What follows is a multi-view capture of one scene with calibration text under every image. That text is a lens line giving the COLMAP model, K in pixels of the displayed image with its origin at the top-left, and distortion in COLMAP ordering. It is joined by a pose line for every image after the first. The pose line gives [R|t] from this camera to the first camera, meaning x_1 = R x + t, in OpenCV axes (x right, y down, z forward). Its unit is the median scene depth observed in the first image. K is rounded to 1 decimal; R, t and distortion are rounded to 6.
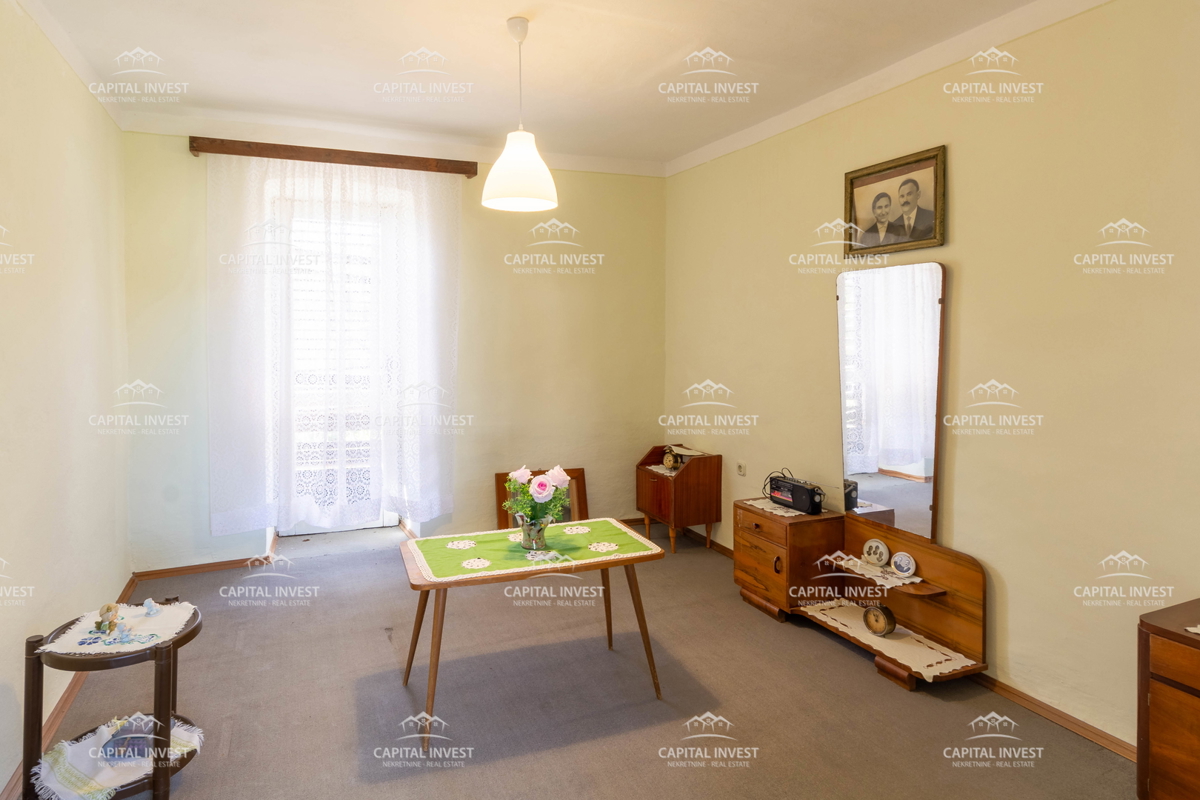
lens RADIAL K [[641.9, 0, 600.0], [0, 641.9, 400.0], [0, 0, 1]] dist [-0.000566, -0.000237]
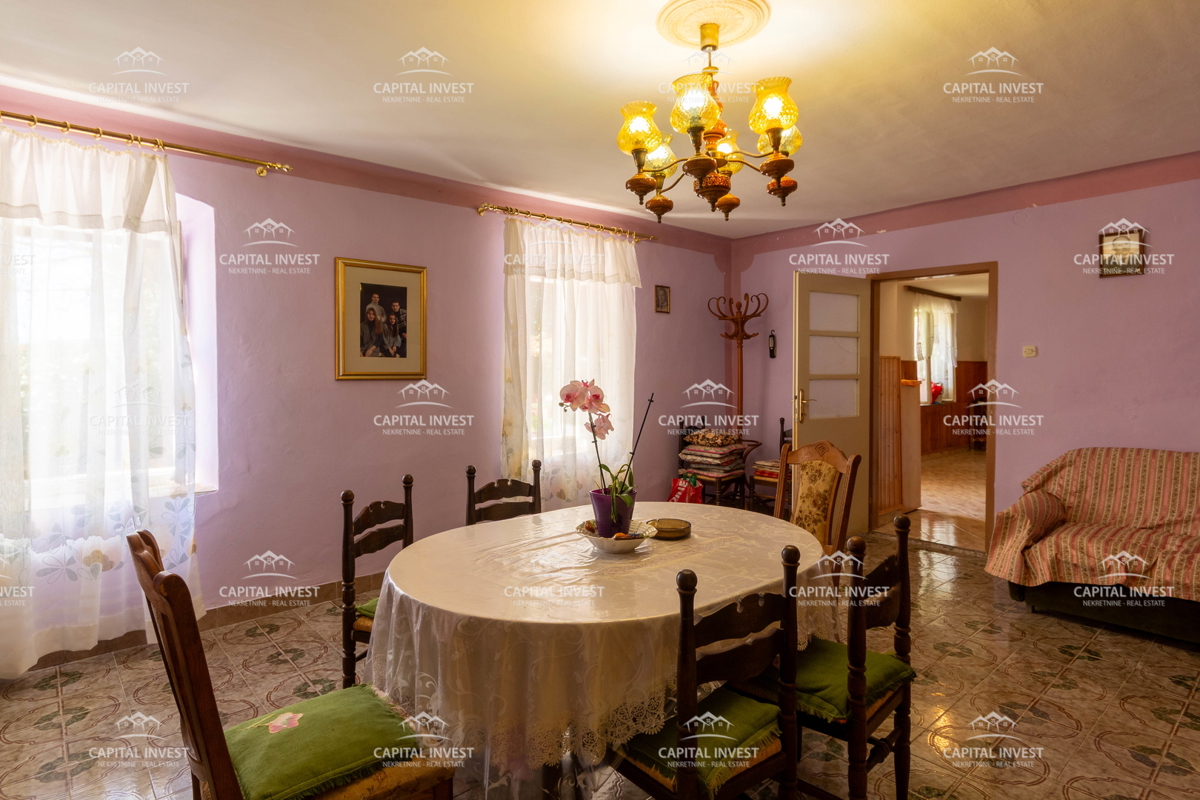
lens RADIAL K [[641.9, 0, 600.0], [0, 641.9, 400.0], [0, 0, 1]] dist [-0.000566, -0.000237]
pose [[0.999999, 0.000612, 0.001103, 0.661392], [-0.000612, 1.000000, -0.000152, -0.000064], [-0.001103, 0.000152, 0.999999, -0.000879]]
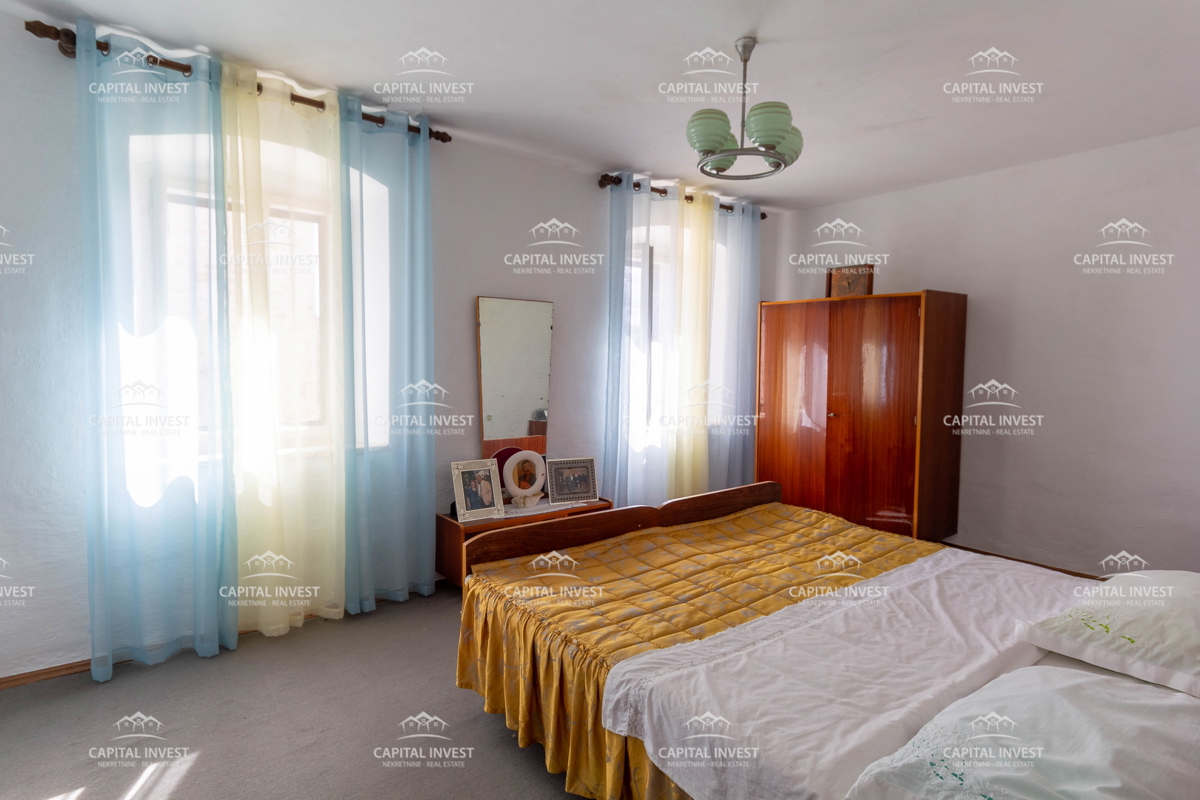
lens RADIAL K [[641.9, 0, 600.0], [0, 641.9, 400.0], [0, 0, 1]] dist [-0.000566, -0.000237]
pose [[0.999998, 0.000055, 0.001765, 0.441895], [-0.000055, 1.000000, -0.000086, 0.000002], [-0.001765, 0.000086, 0.999998, -0.000573]]
